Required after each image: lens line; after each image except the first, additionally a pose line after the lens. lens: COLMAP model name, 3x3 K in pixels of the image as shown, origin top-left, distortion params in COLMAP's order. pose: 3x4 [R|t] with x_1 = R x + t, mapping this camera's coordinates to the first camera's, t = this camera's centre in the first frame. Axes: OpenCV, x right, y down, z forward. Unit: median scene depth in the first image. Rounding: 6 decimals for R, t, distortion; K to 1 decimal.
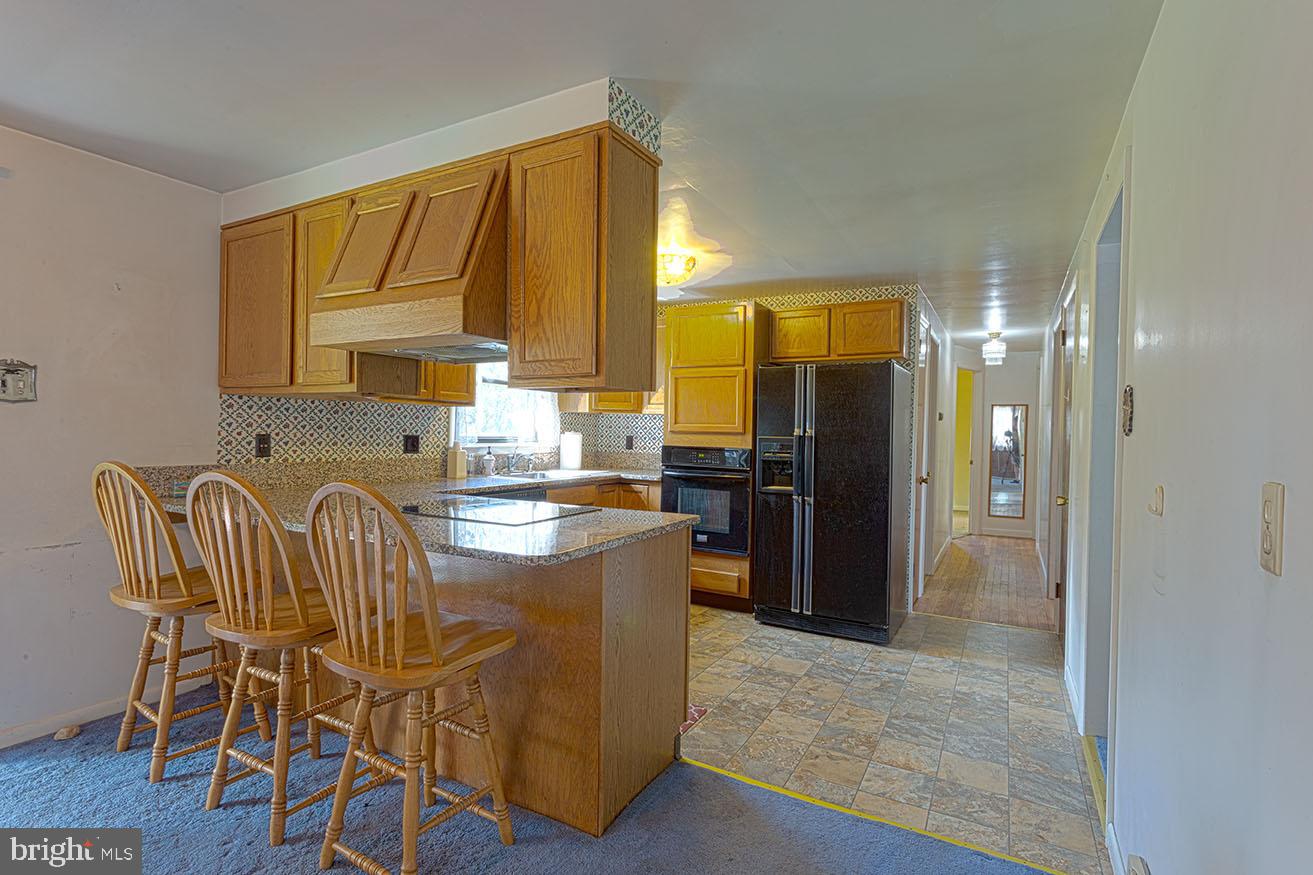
lens RADIAL K [[607.7, 0, 670.4], [0, 607.7, 430.4], [0, 0, 1]] dist [0.004467, 0.000411]
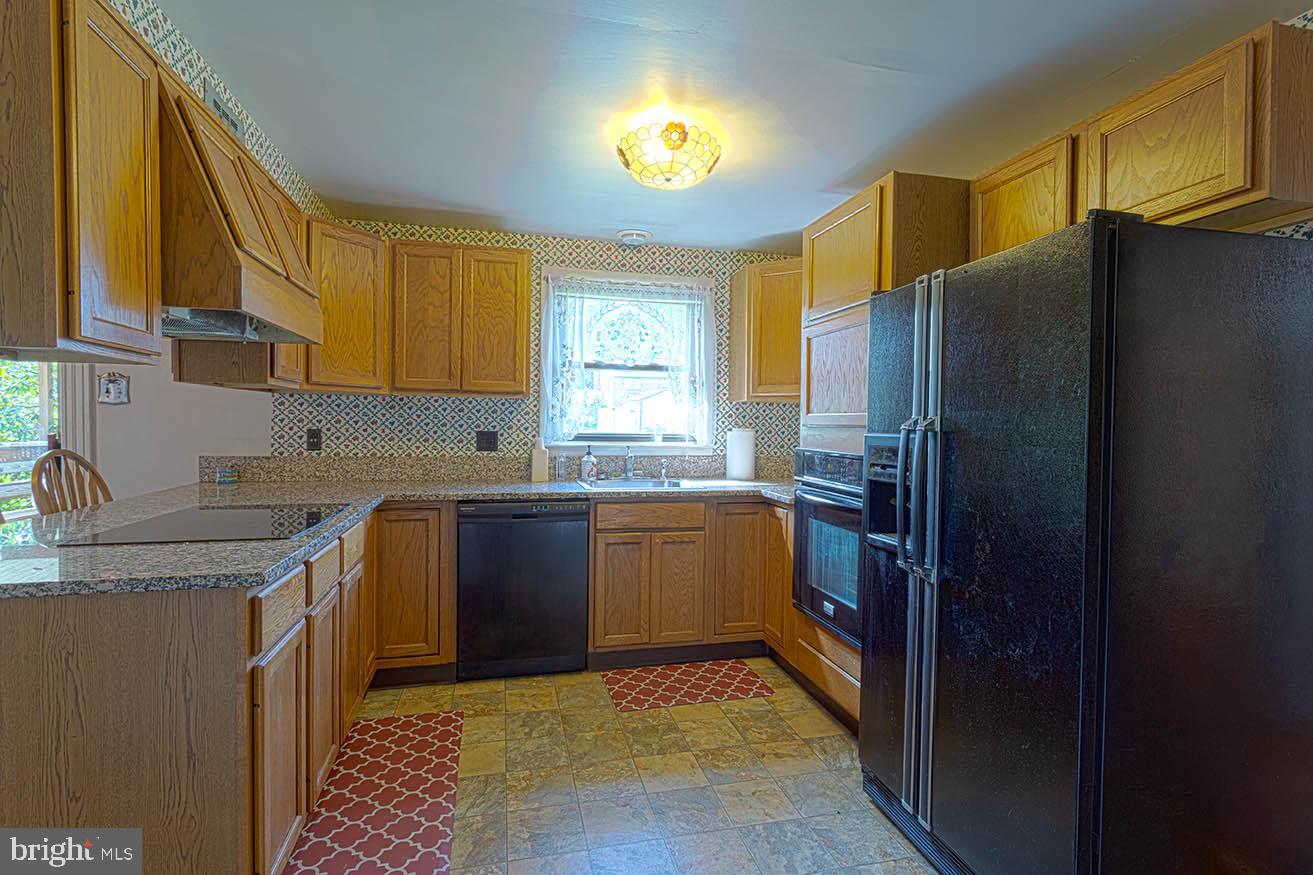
lens RADIAL K [[607.7, 0, 652.3], [0, 607.7, 449.6], [0, 0, 1]] dist [0.004467, 0.000411]
pose [[0.681029, 0.012835, -0.732144, 0.473727], [0.002656, 0.999797, 0.019997, 0.020123], [0.732252, -0.015563, 0.680856, 0.645262]]
